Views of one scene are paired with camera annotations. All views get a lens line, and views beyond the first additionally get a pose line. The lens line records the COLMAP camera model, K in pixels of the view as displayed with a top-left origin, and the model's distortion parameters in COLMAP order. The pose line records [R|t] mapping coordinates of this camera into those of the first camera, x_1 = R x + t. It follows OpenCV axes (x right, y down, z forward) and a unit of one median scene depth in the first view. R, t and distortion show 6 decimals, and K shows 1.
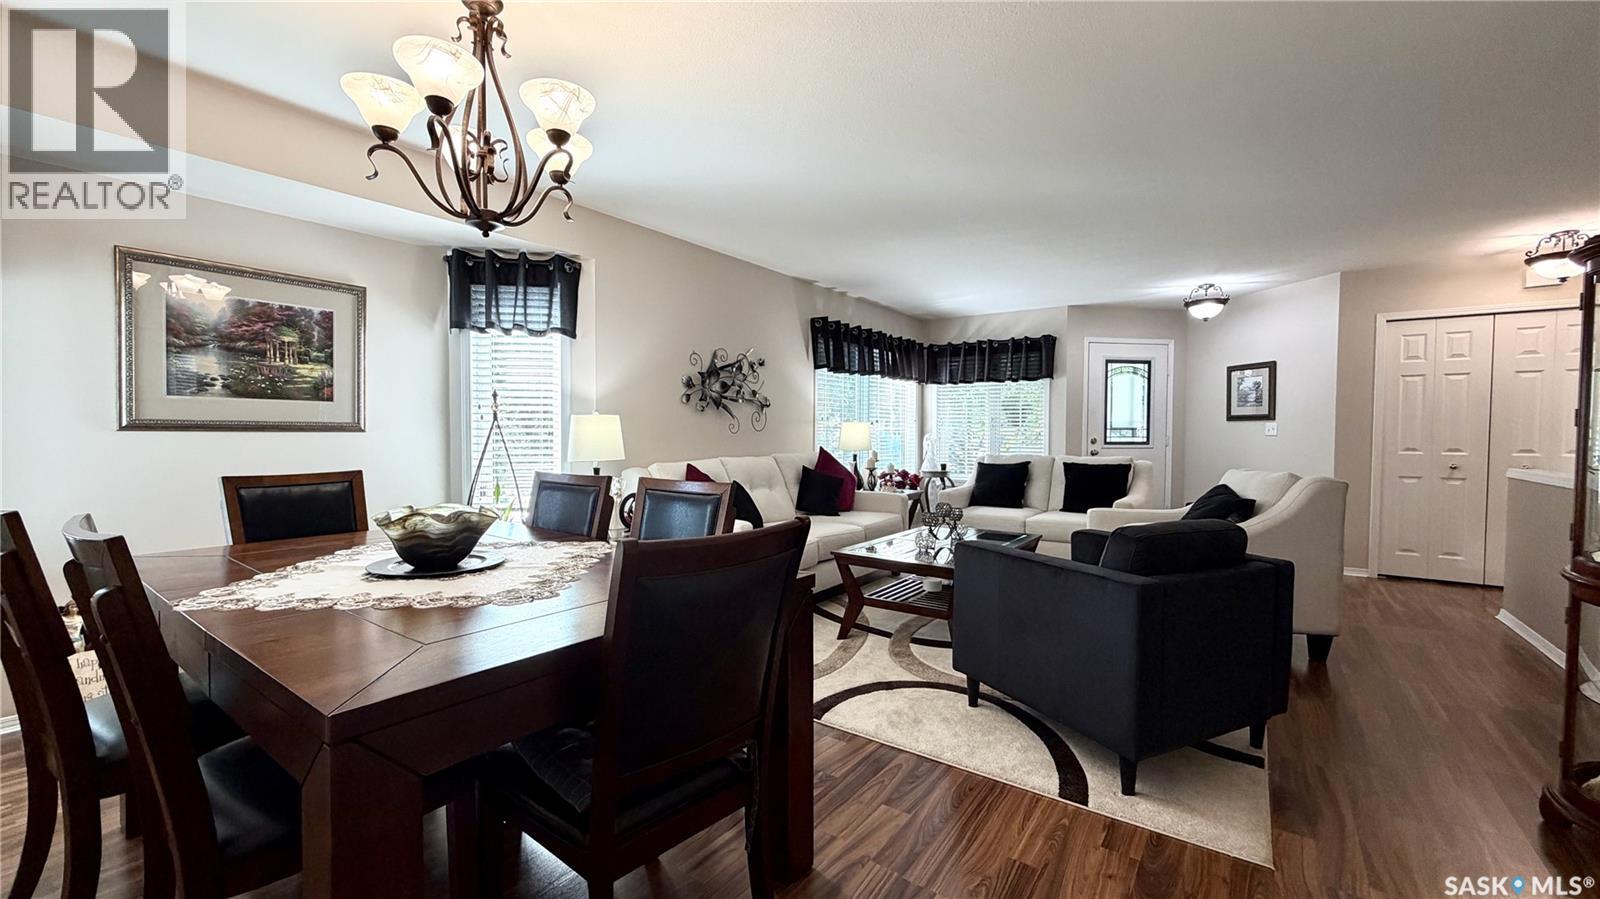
lens RADIAL K [[637.1, 0, 798.8], [0, 637.1, 448.3], [0, 0, 1]] dist [-0.000095, 0.000562]
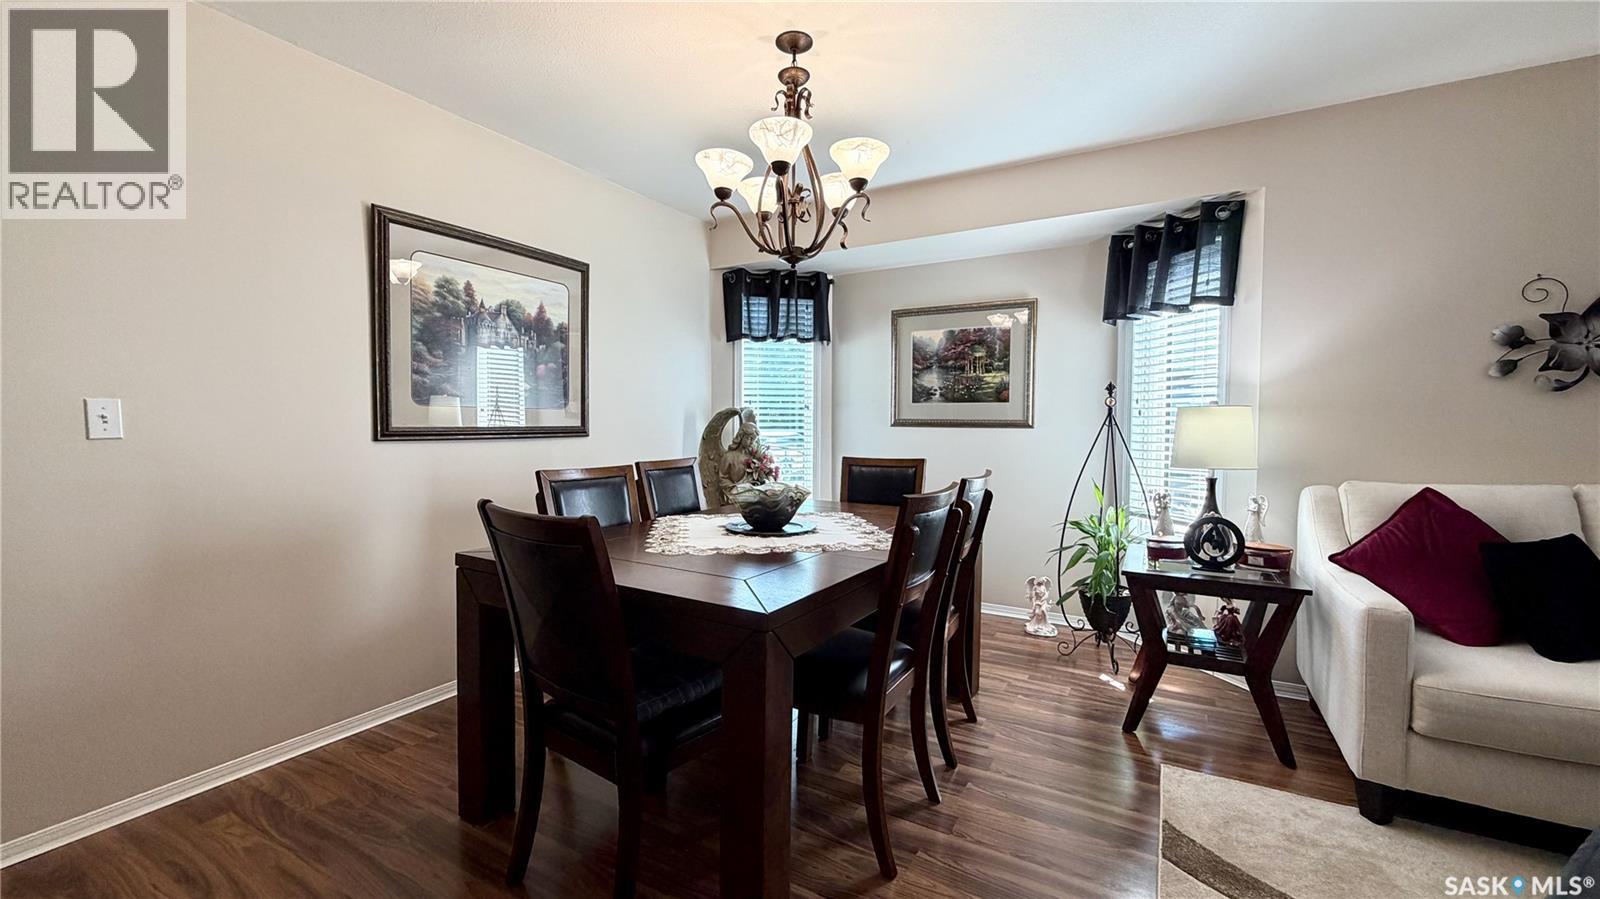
lens RADIAL K [[637.1, 0, 800.6], [0, 637.1, 447.2], [0, 0, 1]] dist [-0.000095, 0.000562]
pose [[0.103342, 0.031012, -0.994162, 0.255860], [-0.033925, 0.999042, 0.027638, -0.006285], [0.994067, 0.030871, 0.104295, 0.313756]]
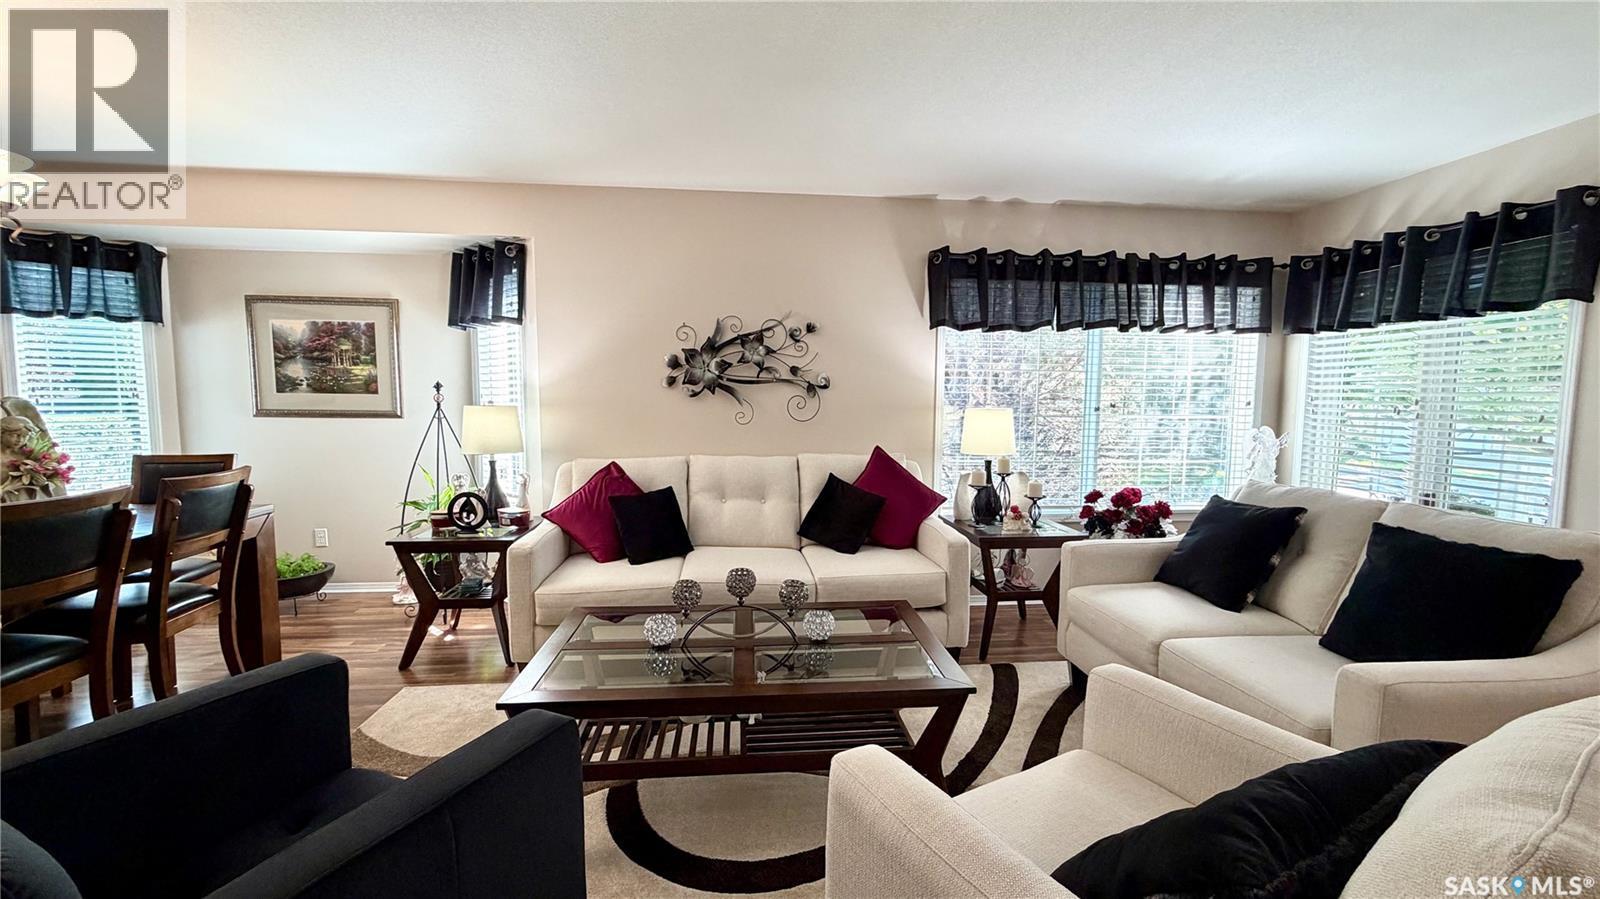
lens RADIAL K [[637.1, 0, 802.5], [0, 637.1, 449.7], [0, 0, 1]] dist [-0.000095, 0.000562]
pose [[0.662108, 0.059504, -0.747043, 0.490444], [-0.025856, 0.998063, 0.056582, -0.035899], [0.748963, -0.018148, 0.662364, 0.500737]]
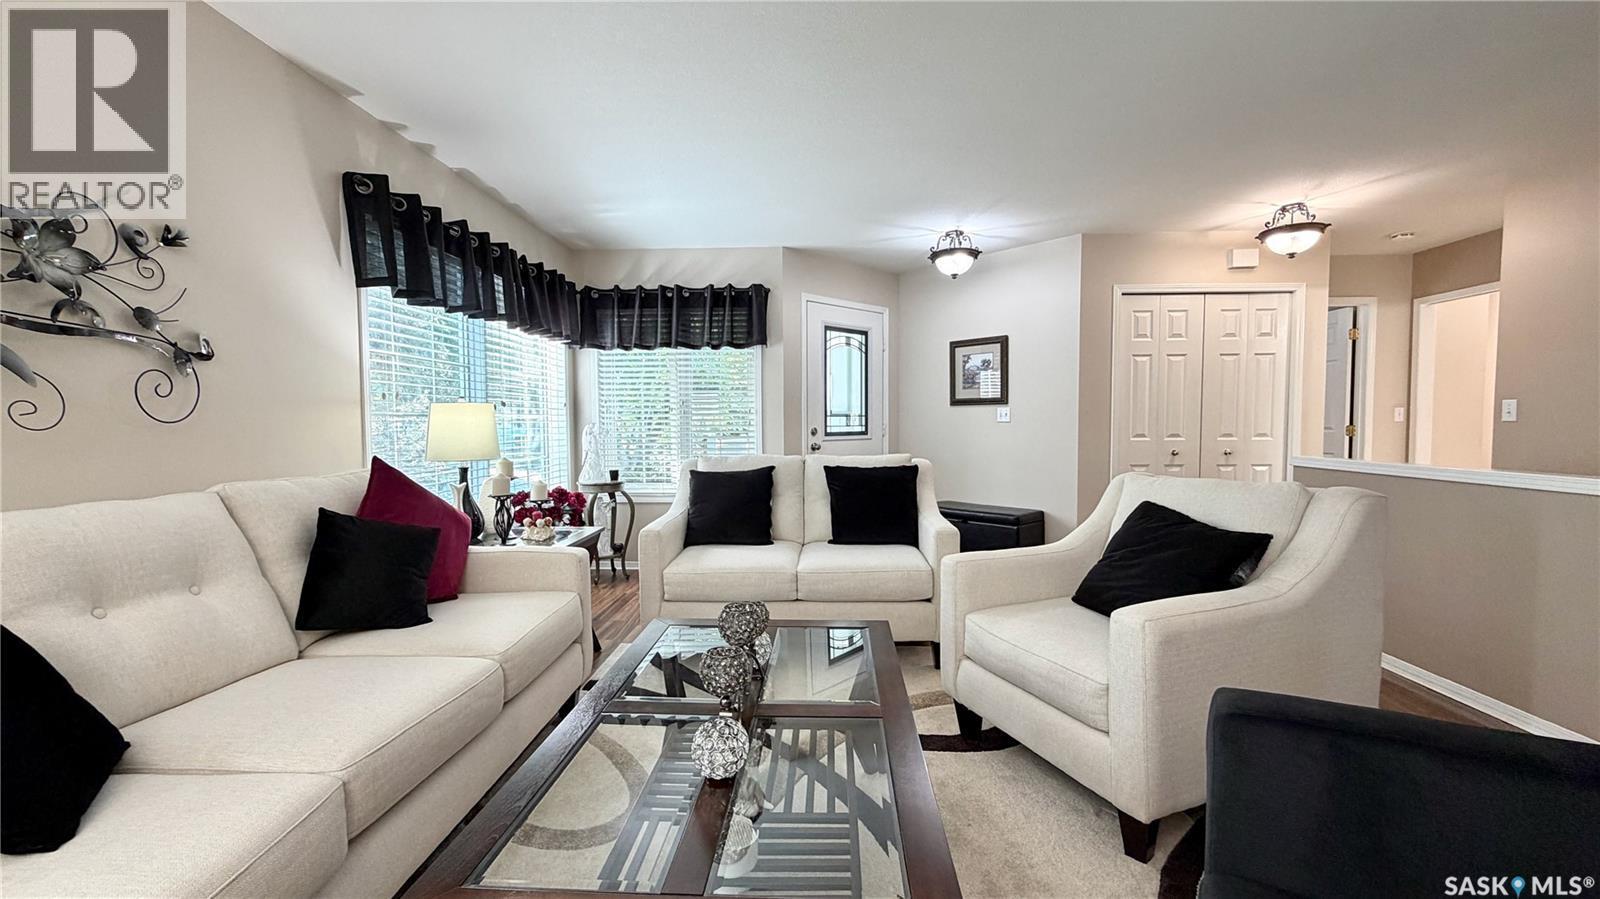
lens RADIAL K [[637.1, 0, 796.9], [0, 637.1, 448.5], [0, 0, 1]] dist [-0.000095, 0.000562]
pose [[0.836582, -0.032340, 0.546886, 0.038399], [0.024019, 0.999461, 0.022361, -0.011708], [-0.547315, -0.005571, 0.836908, 0.489775]]
